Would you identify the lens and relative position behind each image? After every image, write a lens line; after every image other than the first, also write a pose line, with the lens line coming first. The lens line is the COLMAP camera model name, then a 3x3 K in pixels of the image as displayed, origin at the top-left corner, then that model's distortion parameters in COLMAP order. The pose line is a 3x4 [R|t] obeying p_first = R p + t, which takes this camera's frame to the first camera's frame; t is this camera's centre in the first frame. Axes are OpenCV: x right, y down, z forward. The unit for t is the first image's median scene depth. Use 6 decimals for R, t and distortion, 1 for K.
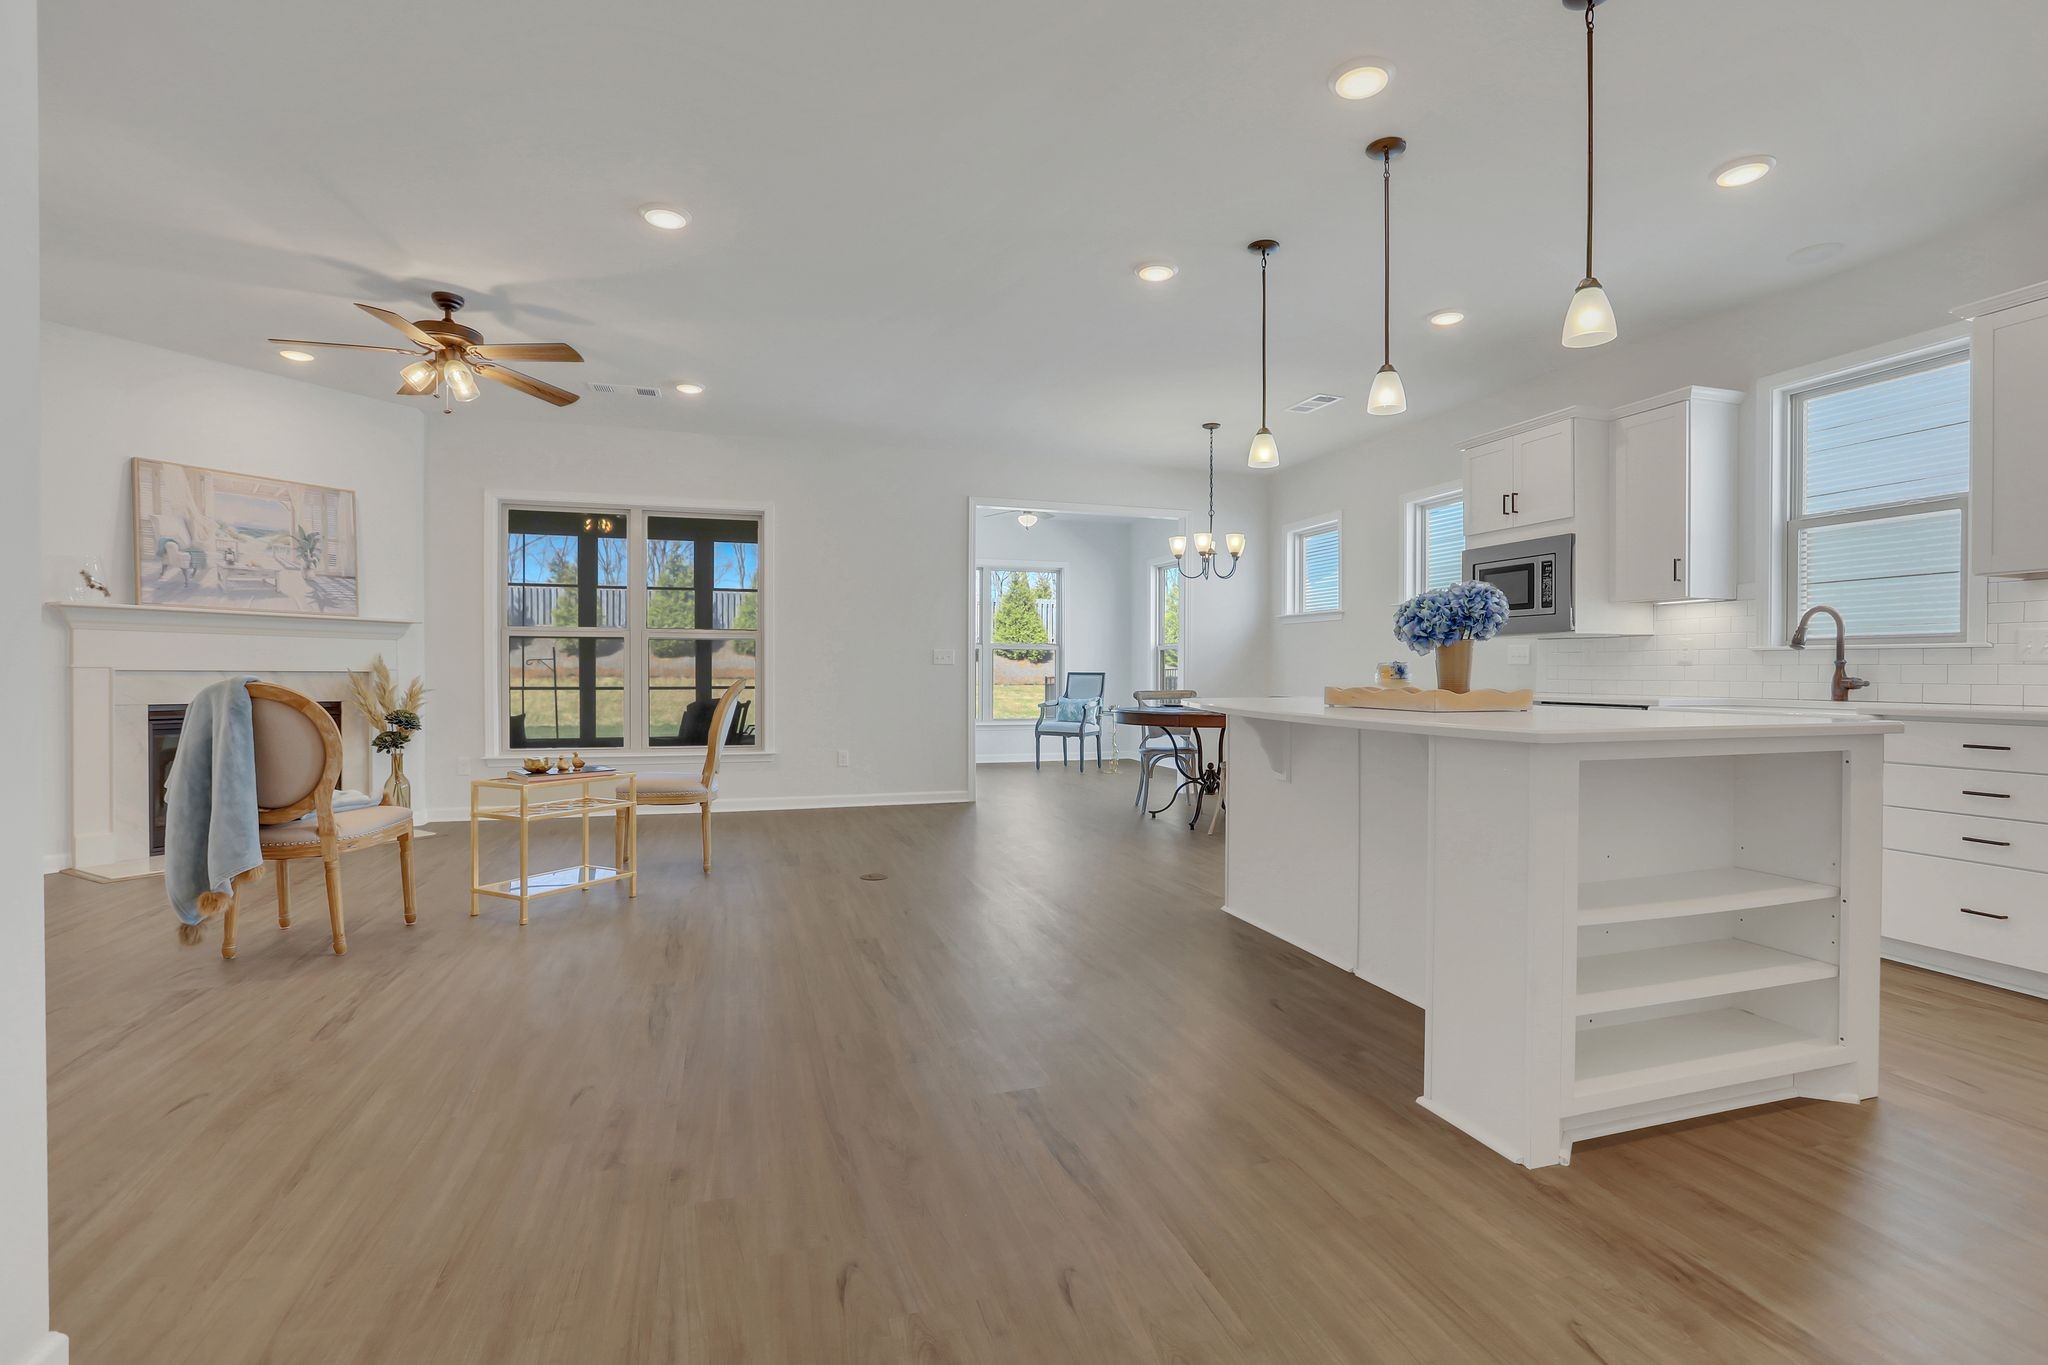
lens RADIAL K [[963.3, 0, 1053.7], [0, 963.3, 671.9], [0, 0, 1]] dist [-0.045182, 0.023633]
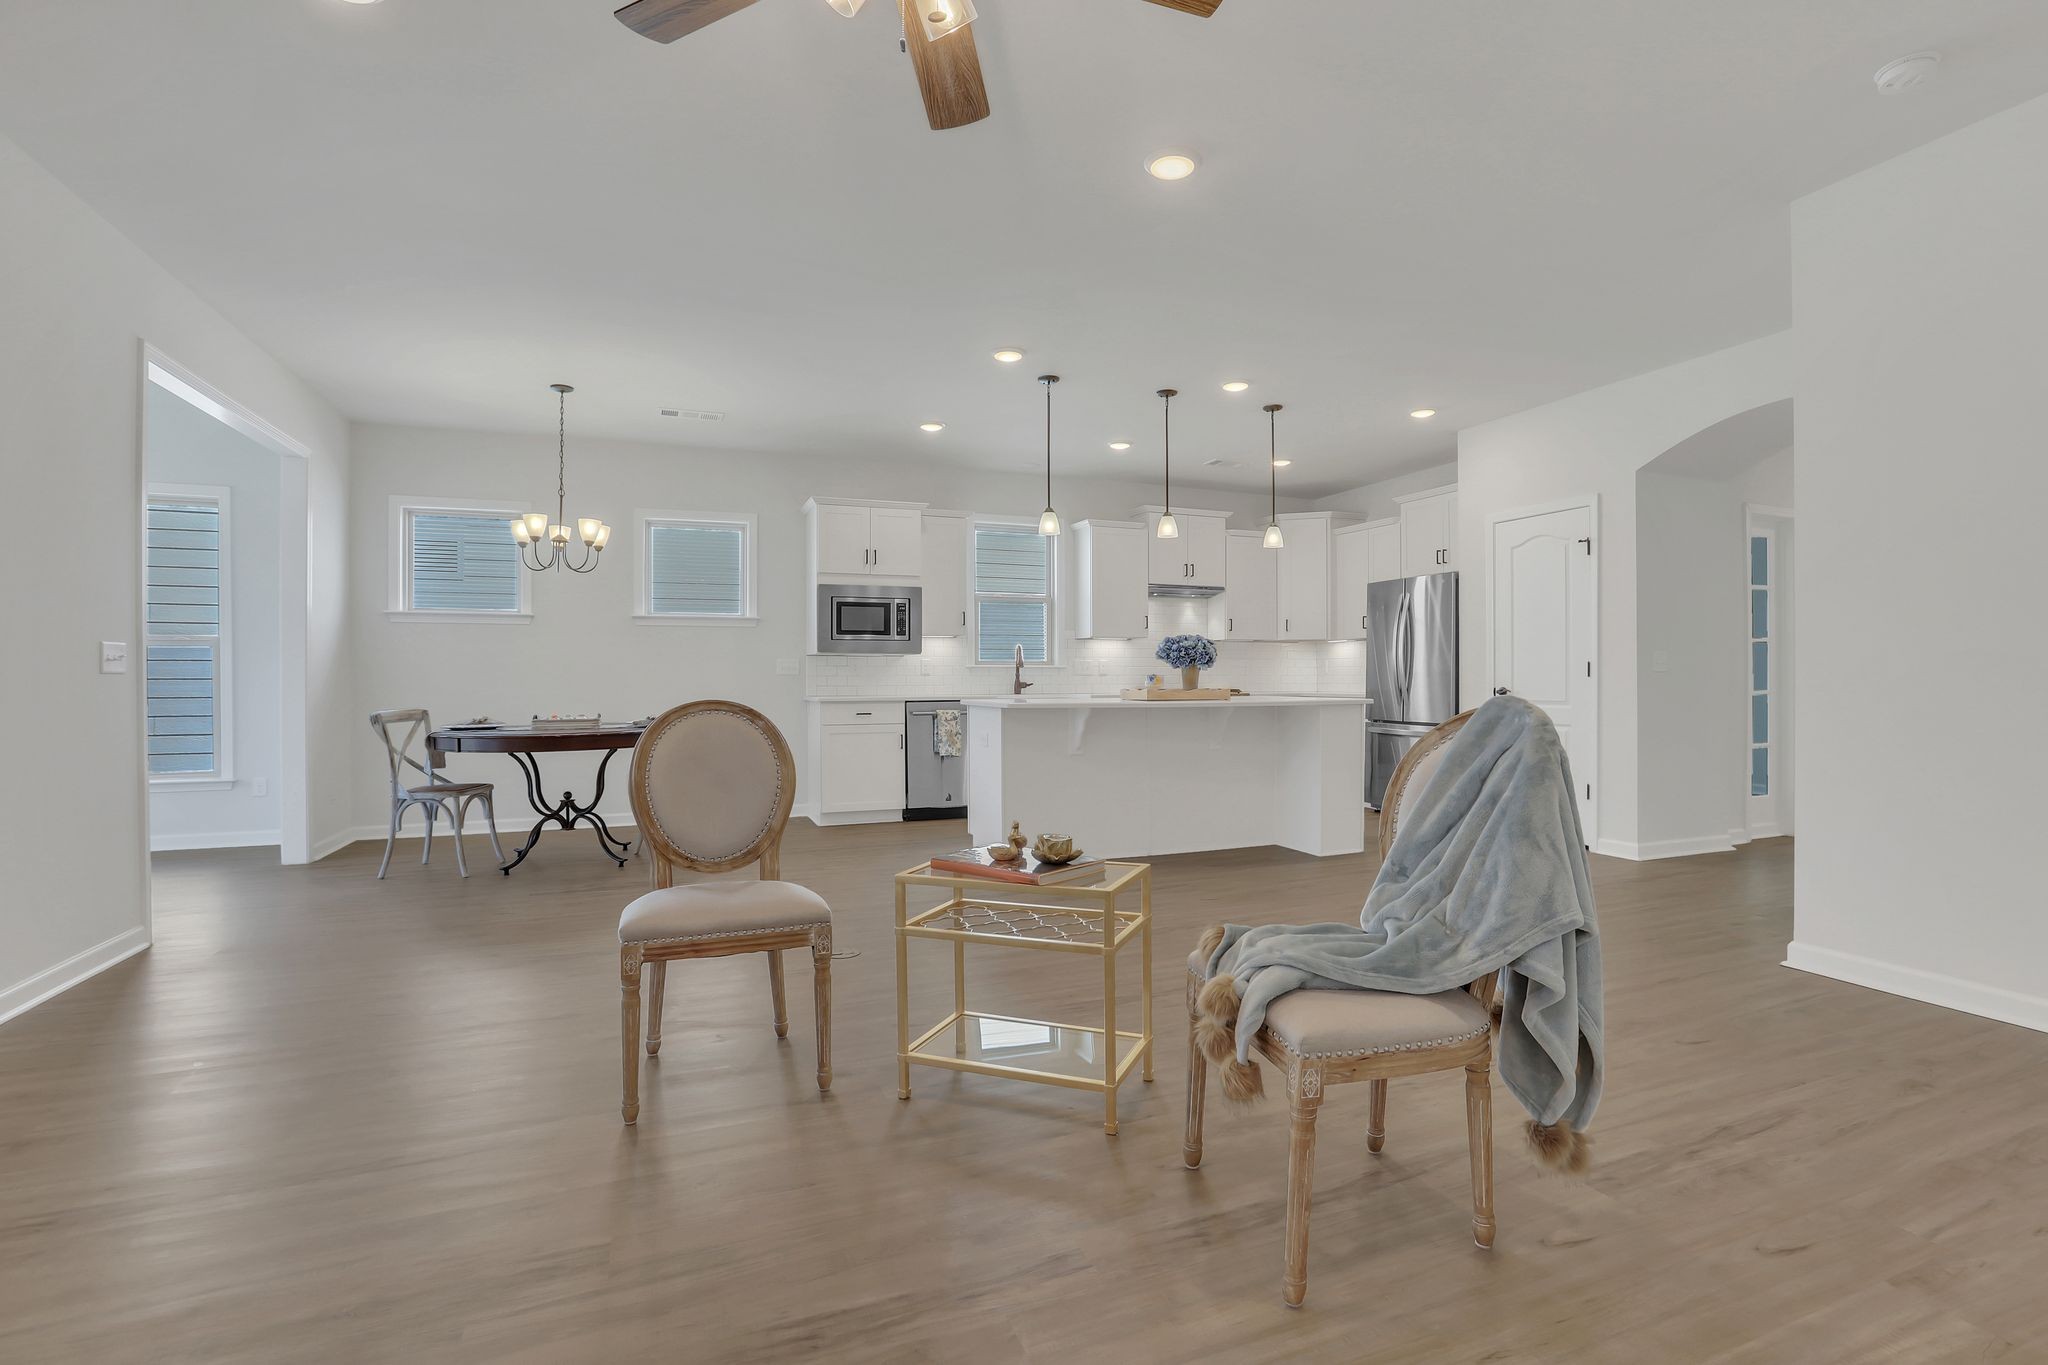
lens RADIAL K [[989.3, 0, 1024.0], [0, 989.3, 682.5], [0, 0, 1]] dist [-0.000598, 0.000174]
pose [[-0.043492, -0.006955, 0.999030, -1.042551], [0.004150, 0.999966, 0.007142, -0.006428], [-0.999045, 0.004457, -0.043462, 0.927321]]
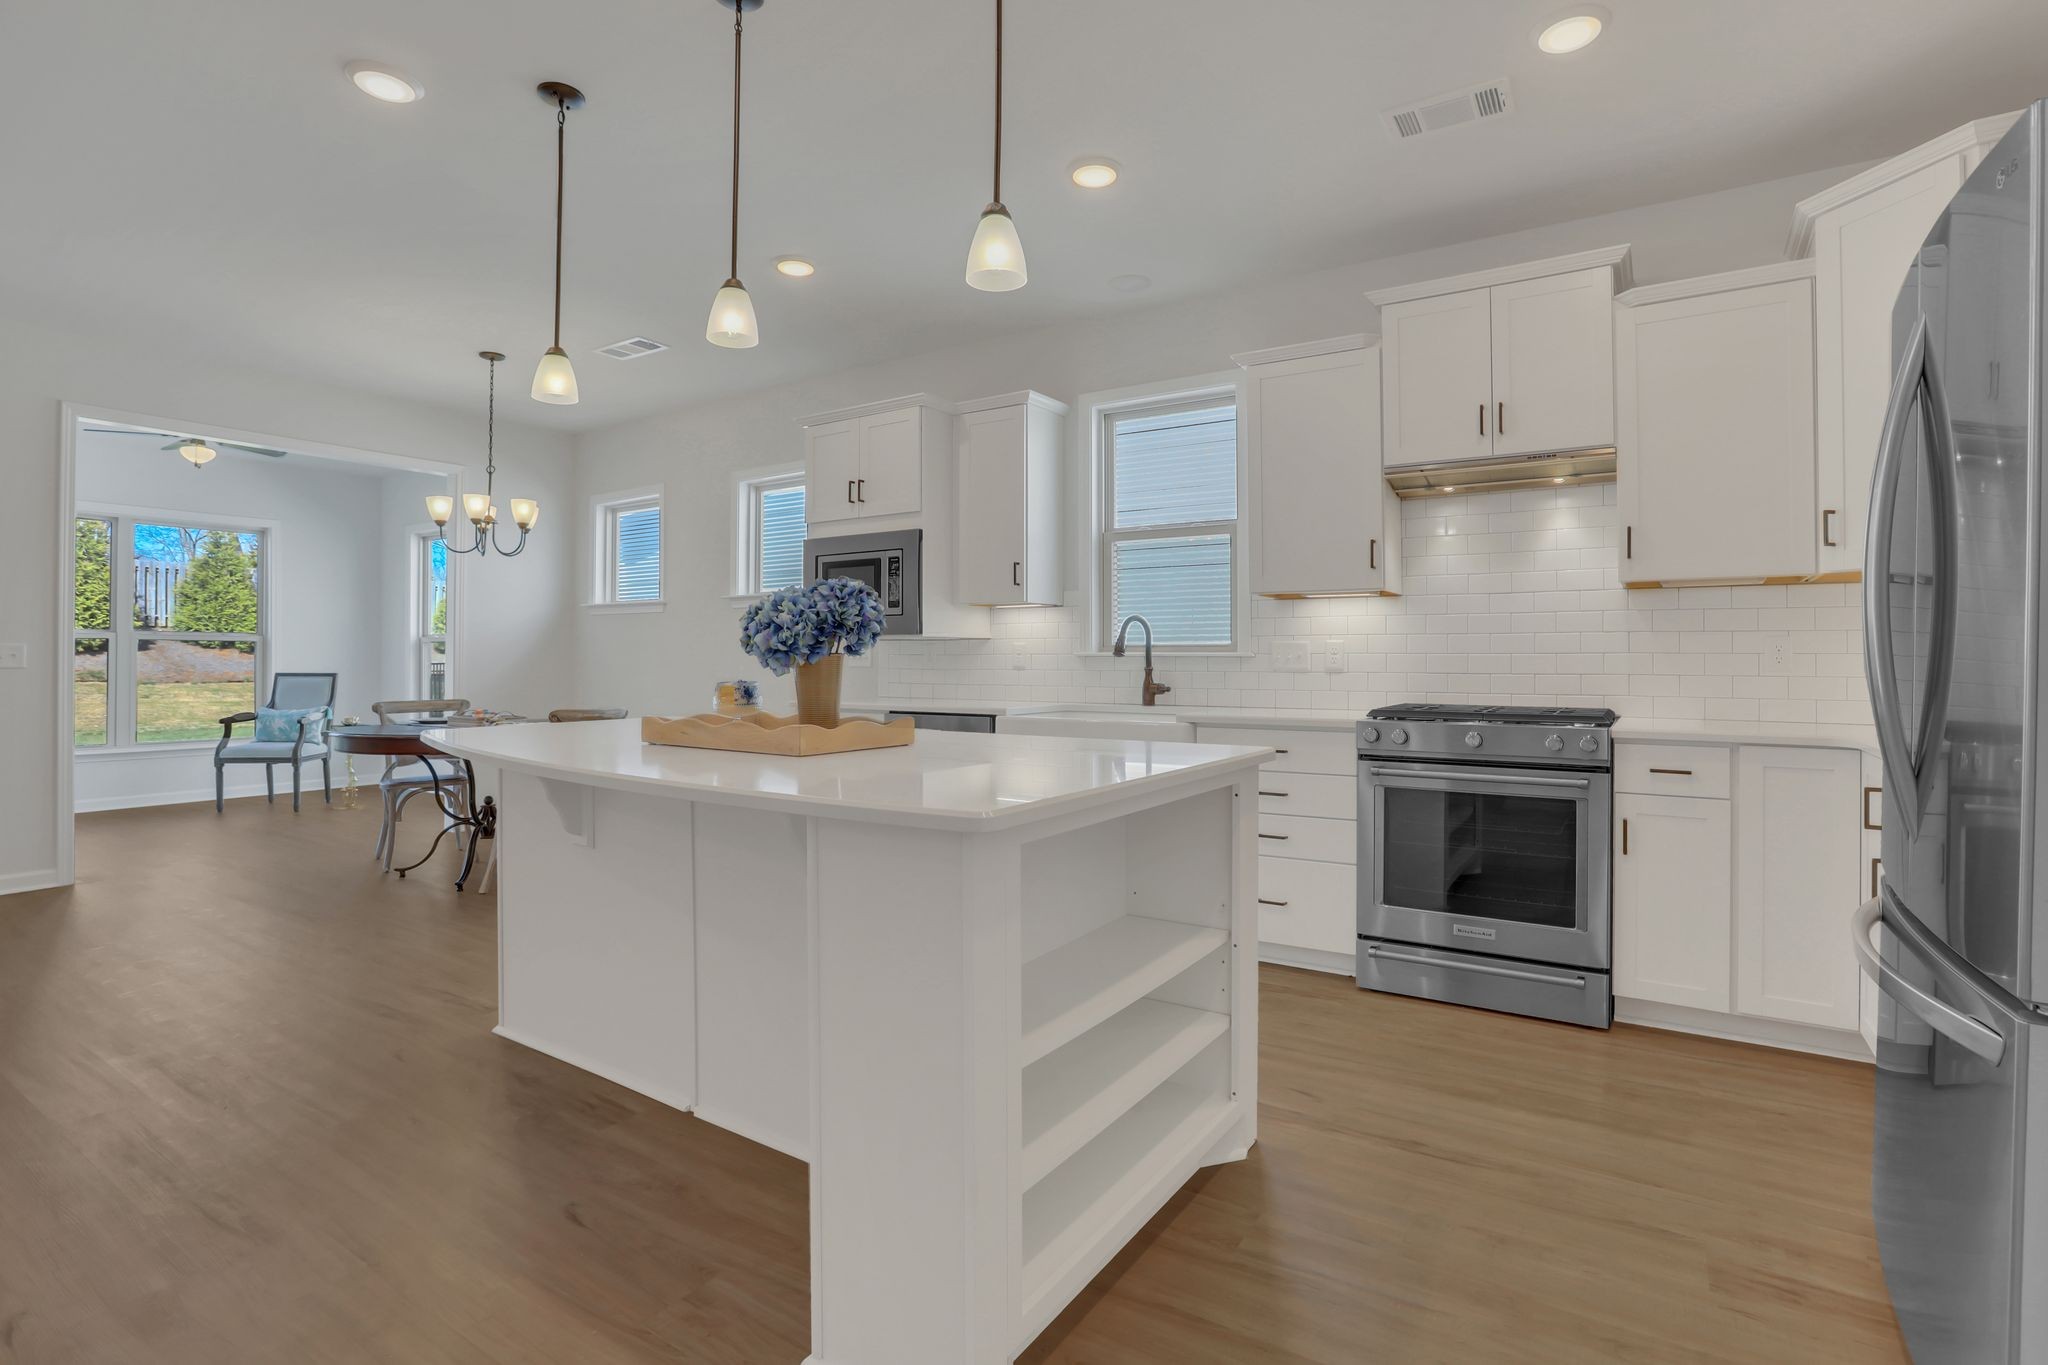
lens RADIAL K [[963.3, 0, 1053.7], [0, 963.3, 671.9], [0, 0, 1]] dist [-0.045182, 0.023633]
pose [[0.777808, -0.010479, 0.628415, 0.055288], [0.002456, 0.999904, 0.013634, -0.018908], [-0.628498, -0.009061, 0.777759, 0.189829]]
